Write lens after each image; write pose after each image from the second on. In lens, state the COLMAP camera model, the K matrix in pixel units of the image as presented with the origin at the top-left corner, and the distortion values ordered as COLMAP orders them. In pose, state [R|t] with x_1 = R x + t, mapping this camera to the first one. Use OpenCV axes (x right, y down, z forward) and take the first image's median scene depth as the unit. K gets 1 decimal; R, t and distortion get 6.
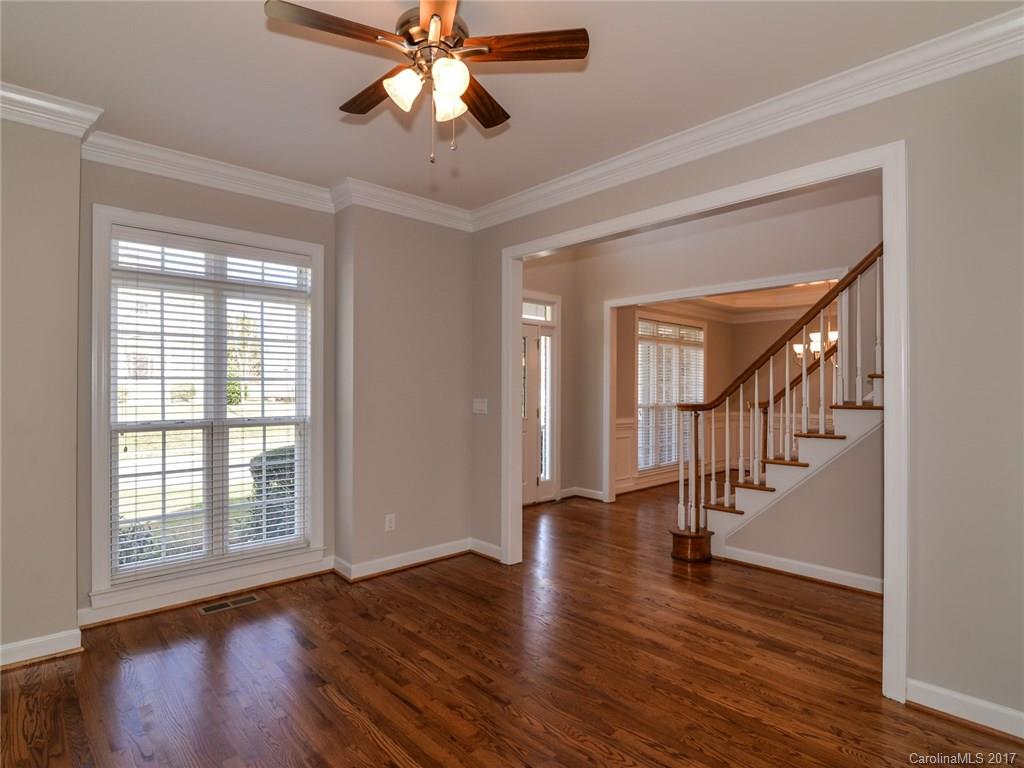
lens RADIAL K [[540.6, 0, 517.9], [0, 540.6, 385.5], [0, 0, 1]] dist [-0.016897, 0.001272]
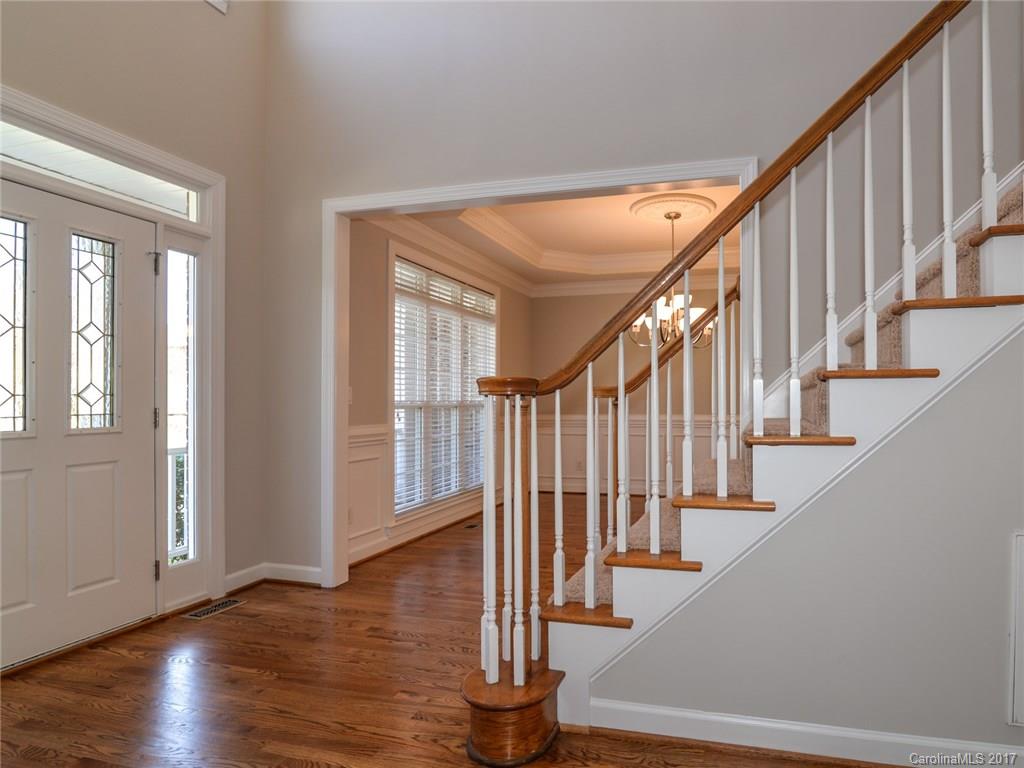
lens RADIAL K [[540.6, 0, 616.2], [0, 540.6, 399.3], [0, 0, 1]] dist [-0.016897, 0.001272]
pose [[0.831328, -0.002588, 0.555776, 0.104773], [0.000950, 0.999994, 0.003235, 0.033389], [-0.555781, -0.002161, 0.831326, 0.408295]]
